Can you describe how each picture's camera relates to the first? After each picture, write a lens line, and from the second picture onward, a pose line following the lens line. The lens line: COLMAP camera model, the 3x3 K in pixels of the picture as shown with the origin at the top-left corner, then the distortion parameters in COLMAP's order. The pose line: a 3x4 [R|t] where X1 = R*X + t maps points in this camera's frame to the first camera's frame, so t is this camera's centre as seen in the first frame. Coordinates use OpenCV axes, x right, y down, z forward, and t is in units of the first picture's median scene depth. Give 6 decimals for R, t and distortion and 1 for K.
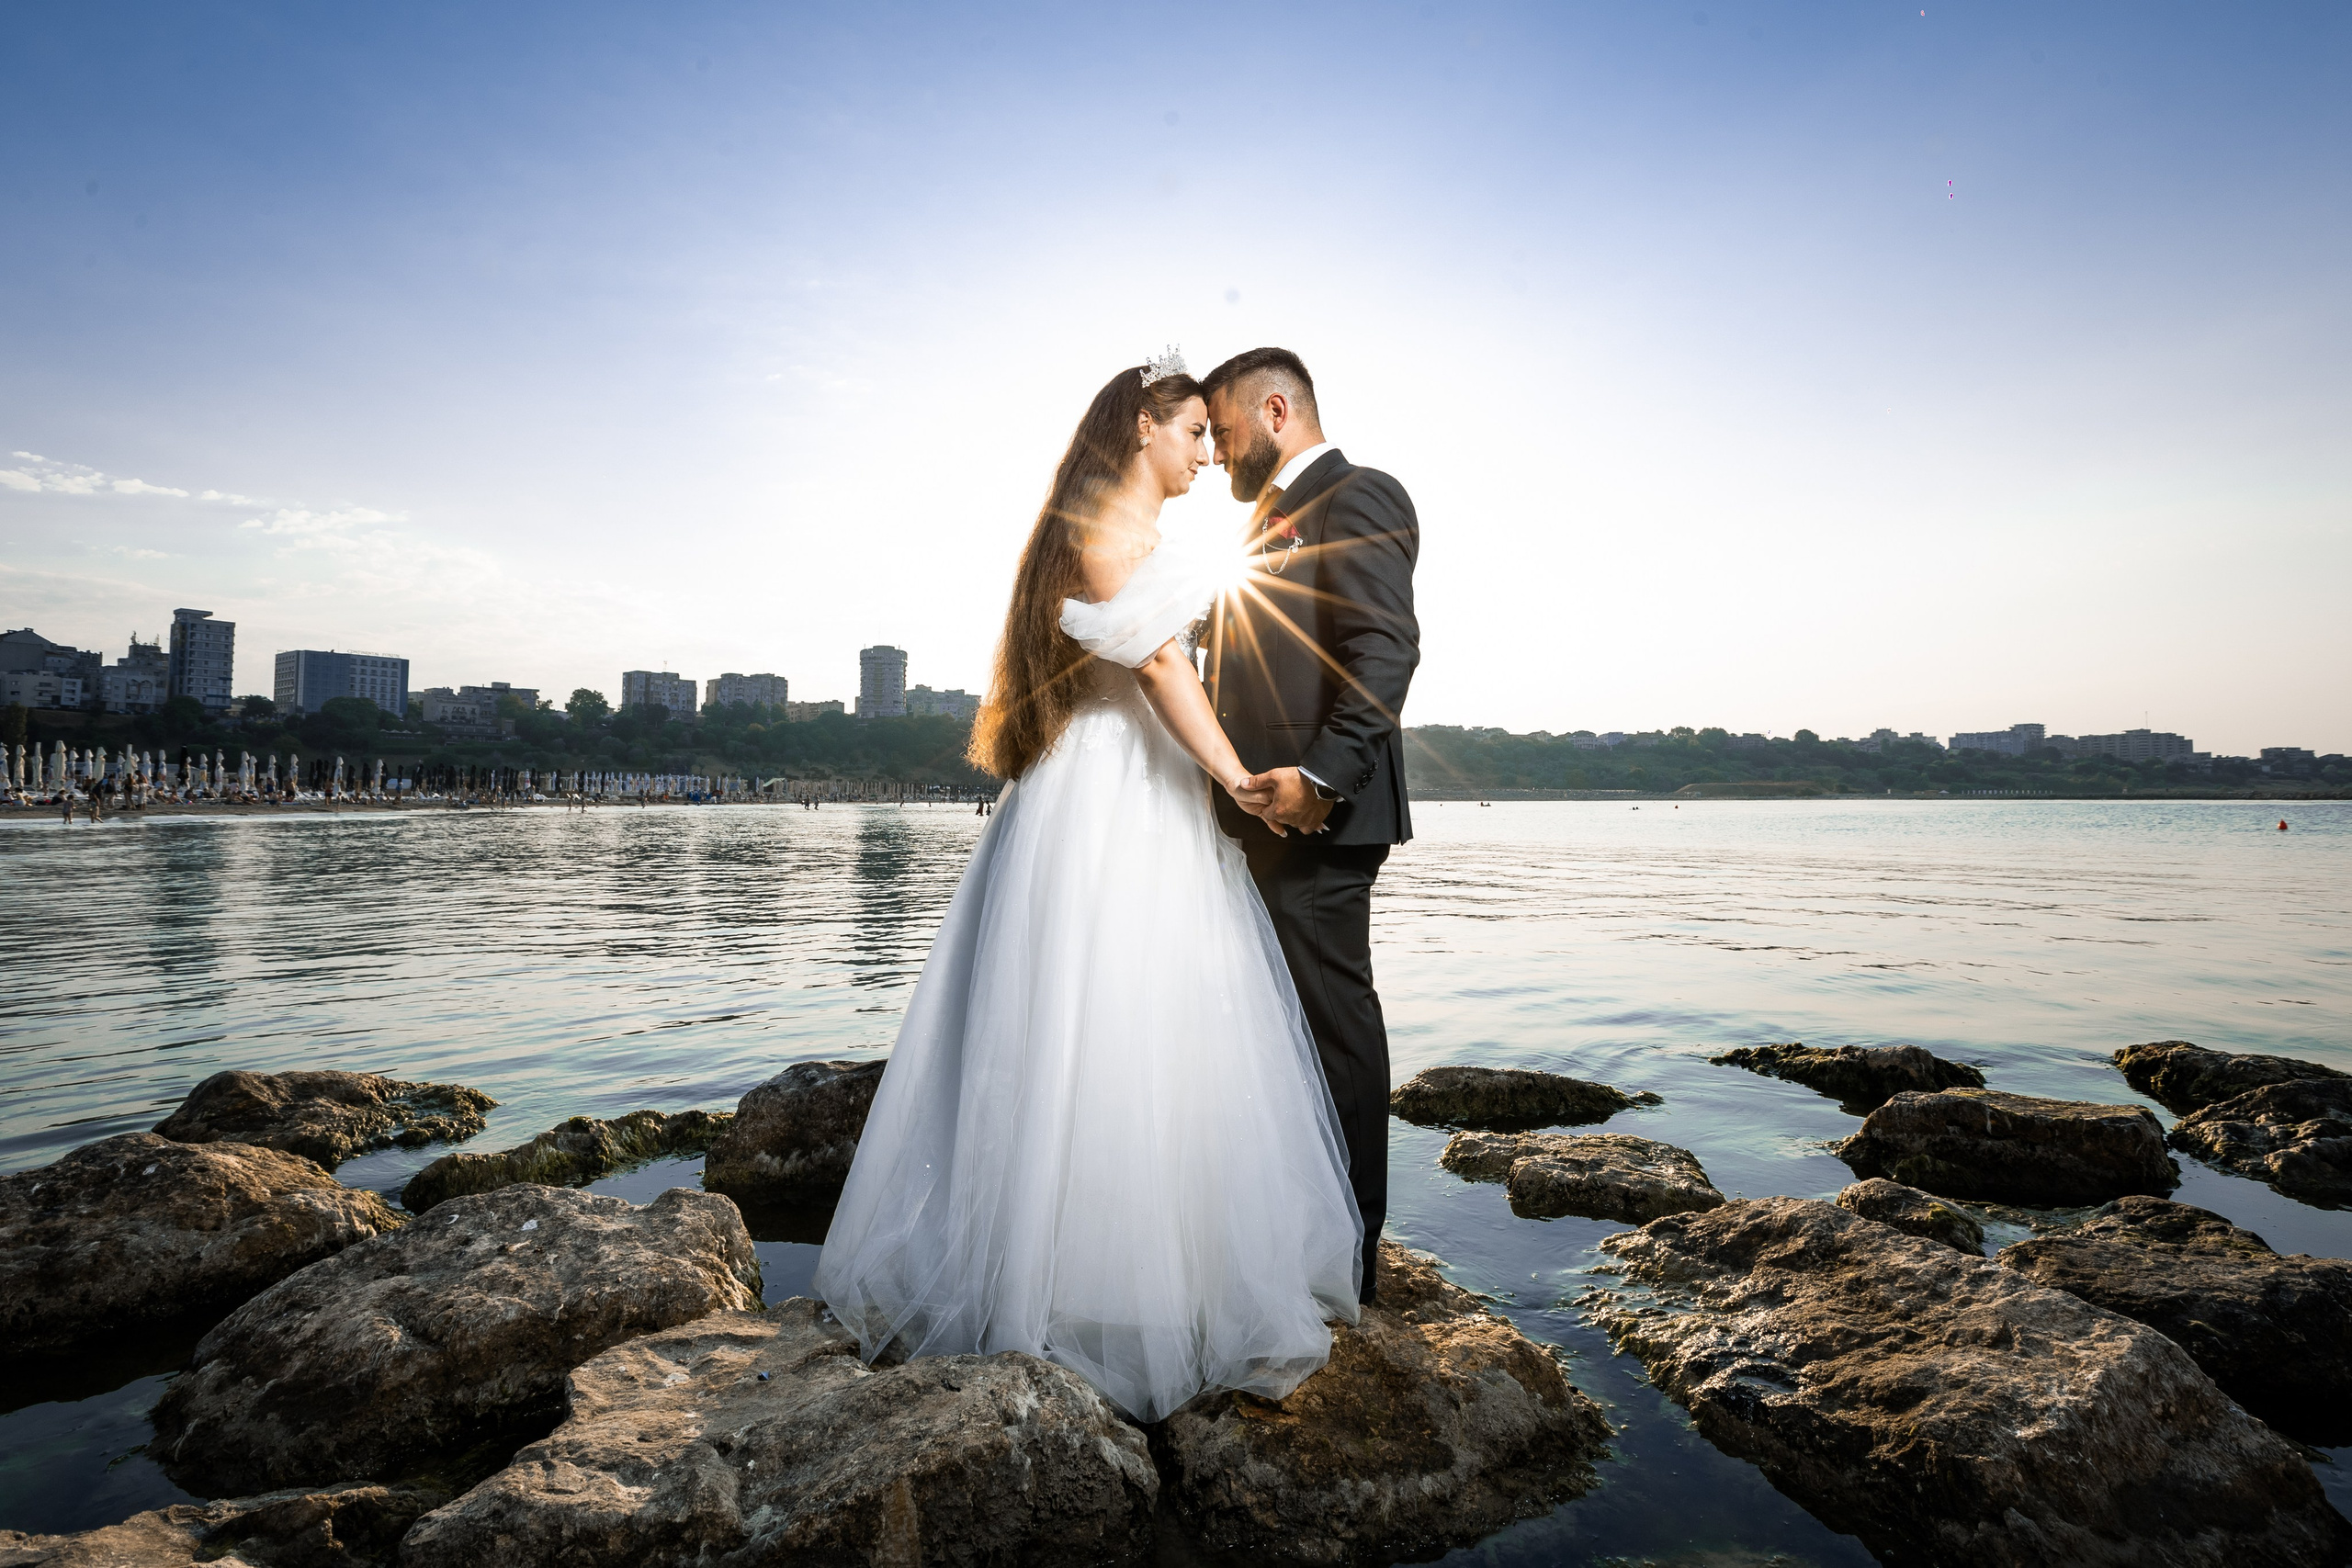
lens RADIAL K [[1150.3, 0, 1221.5], [0, 1150.3, 751.3], [0, 0, 1]] dist [-0.041458, 0.011567]
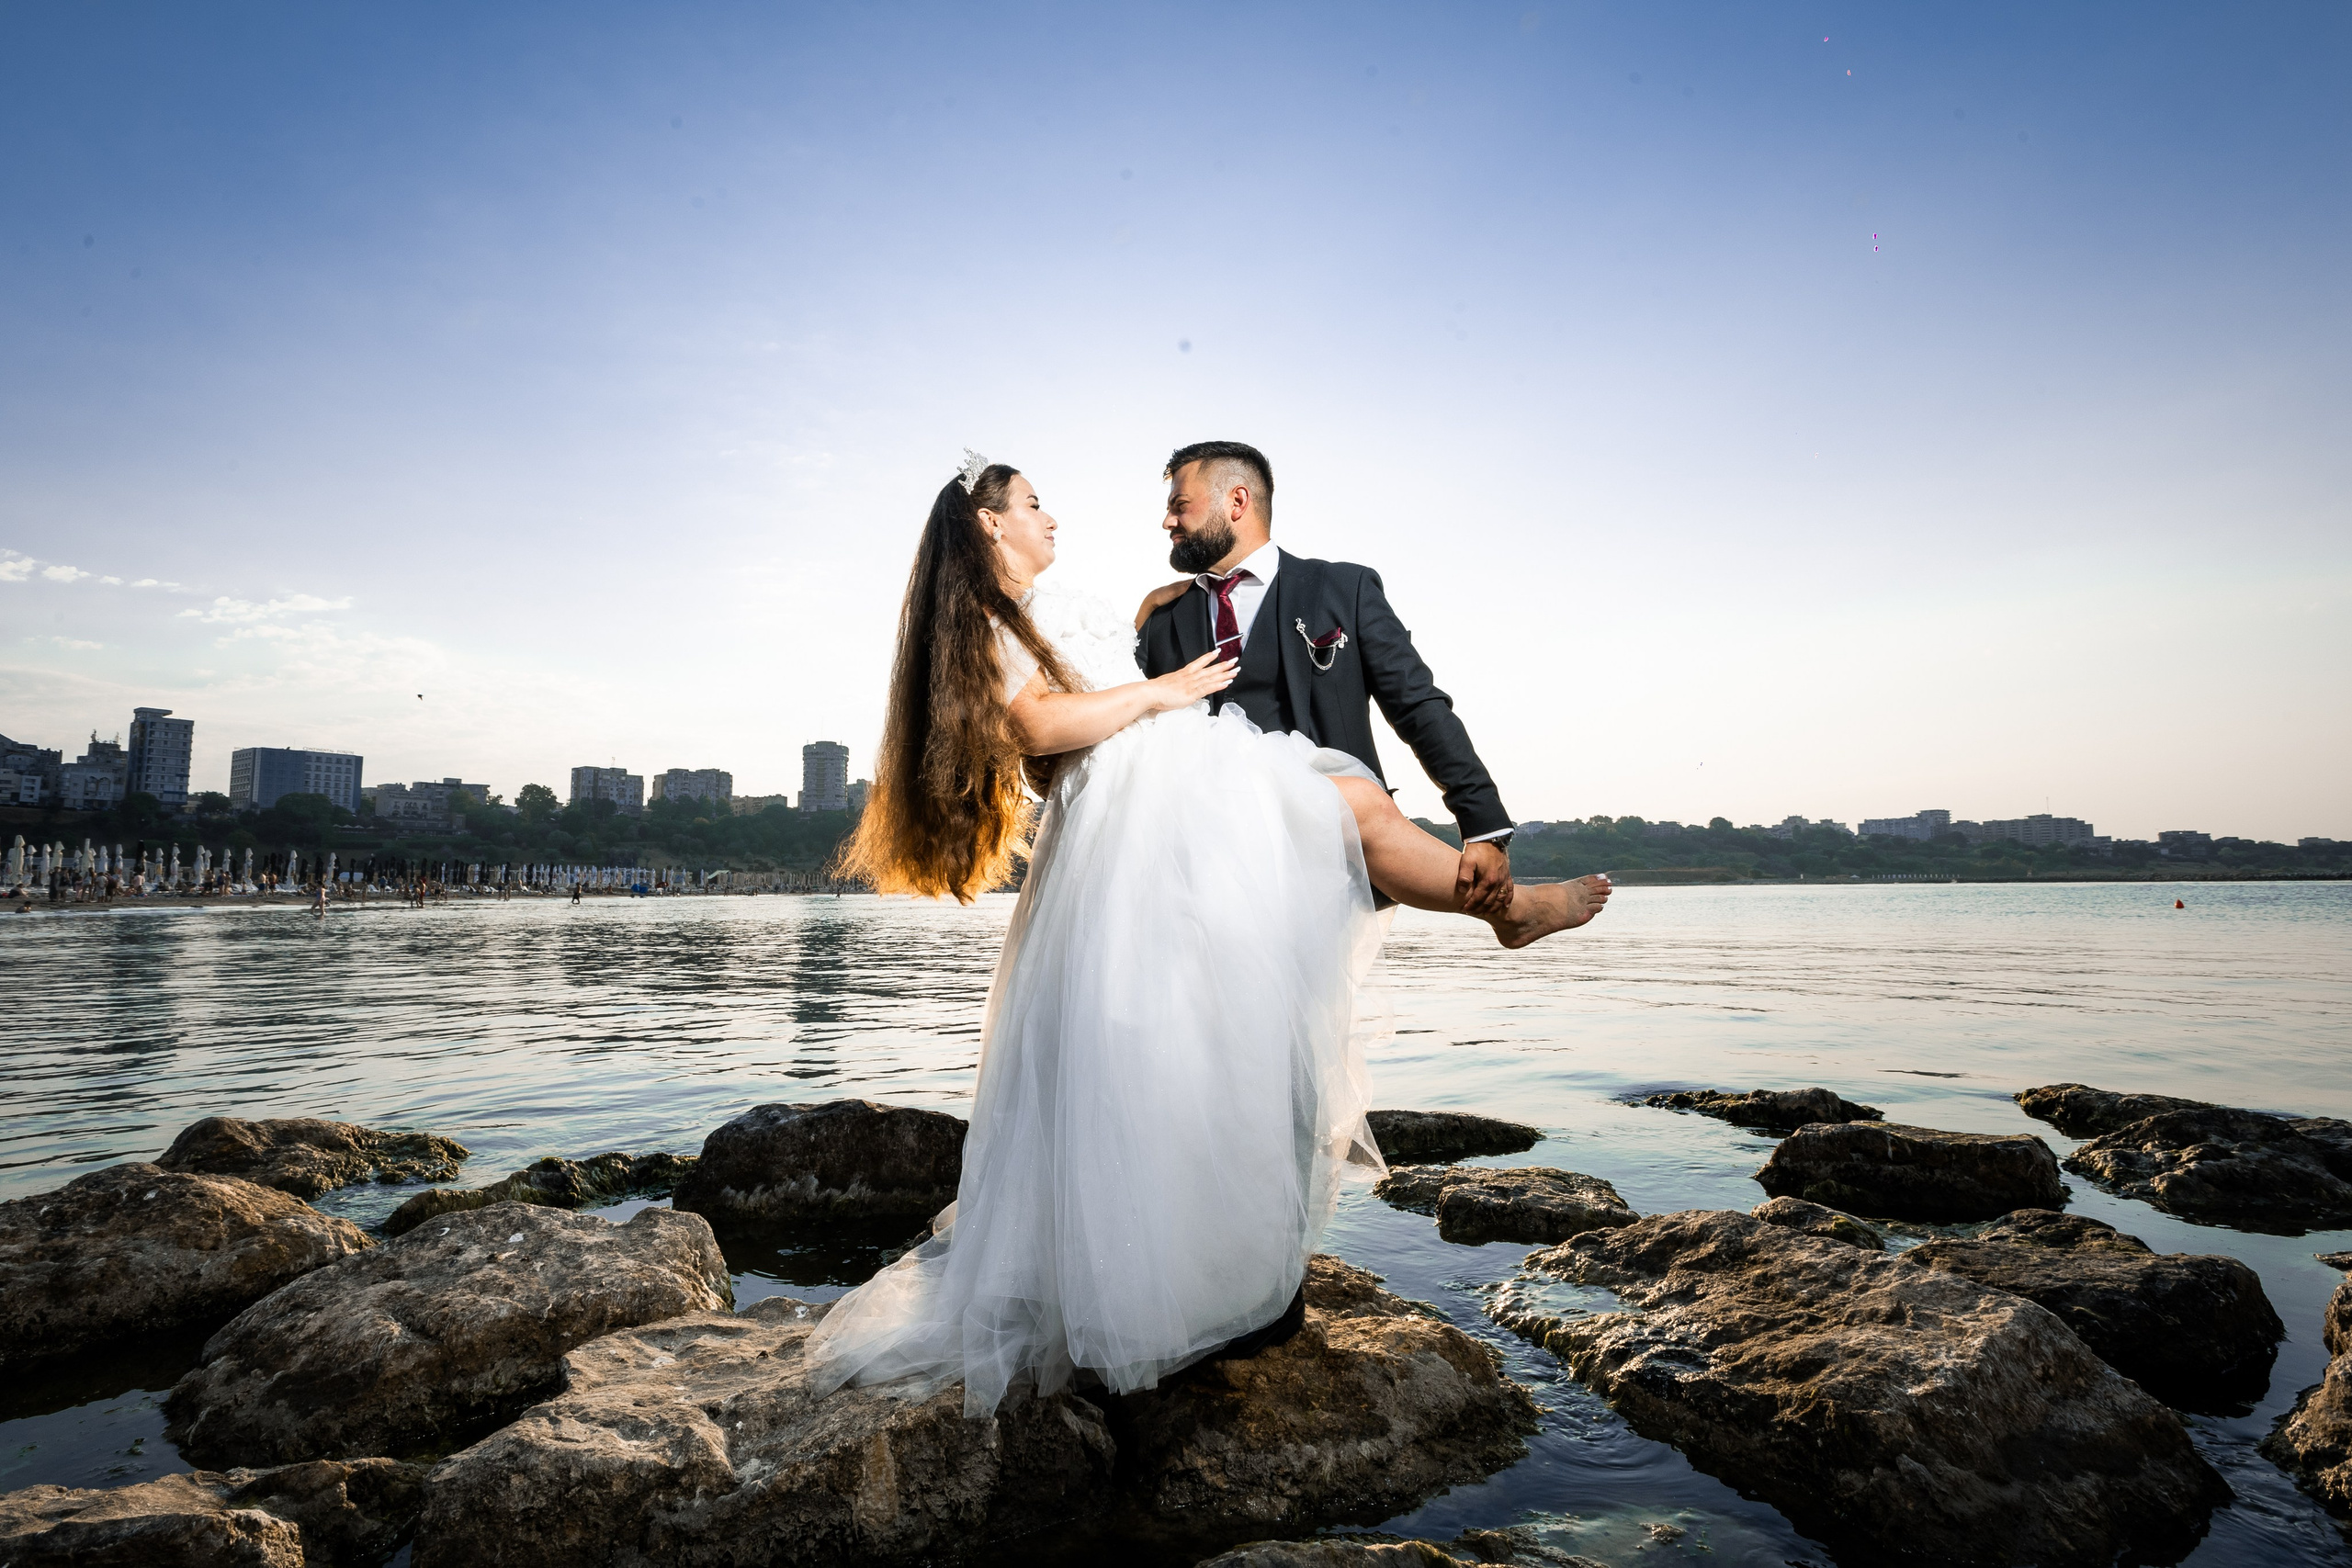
lens RADIAL K [[1116.8, 0, 1162.5], [0, 1116.8, 790.3], [0, 0, 1]] dist [-0.041731, 0.012378]
pose [[0.999954, -0.005874, 0.007622, -0.013707], [0.006219, 0.998915, -0.046146, 0.062476], [-0.007343, 0.046191, 0.998906, -0.065025]]
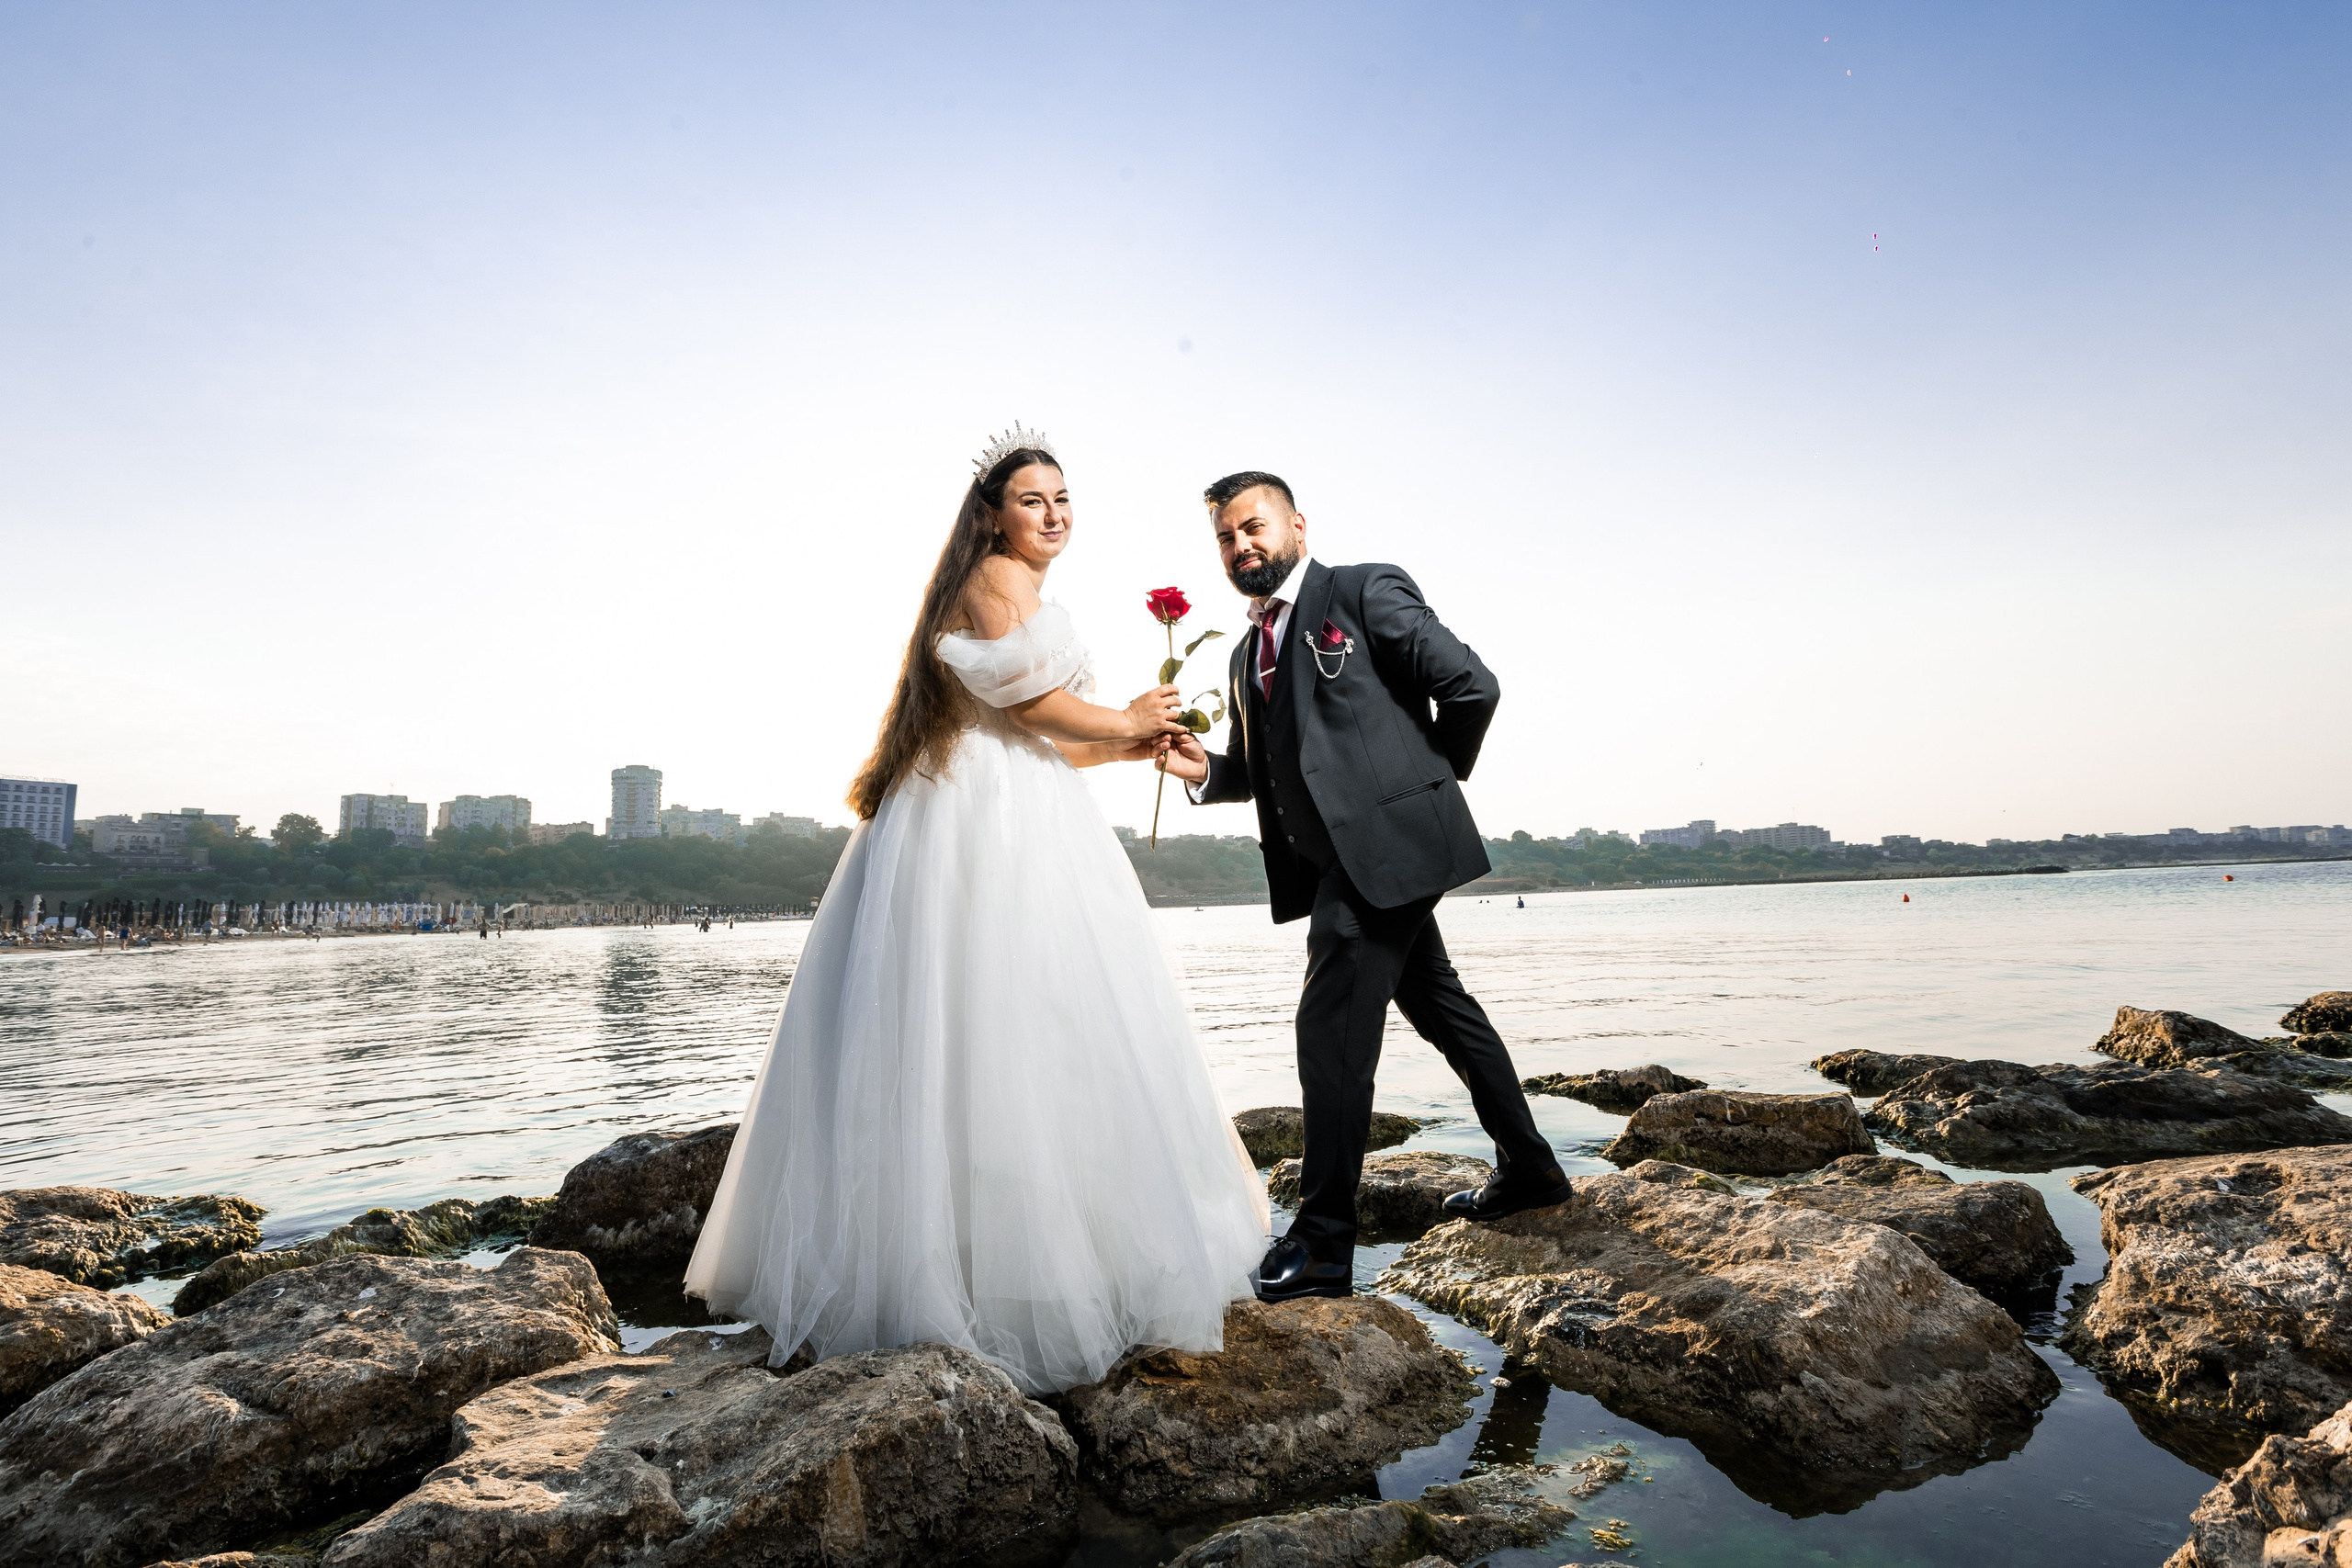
lens RADIAL K [[1101.4, 0, 1191.3], [0, 1101.4, 772.1], [0, 0, 1]] dist [-0.039008, 0.009587]
pose [[0.983022, -0.012387, 0.183068, -0.114425], [0.027159, 0.996552, -0.078404, 0.090503], [-0.181465, 0.082045, 0.979969, -0.051945]]
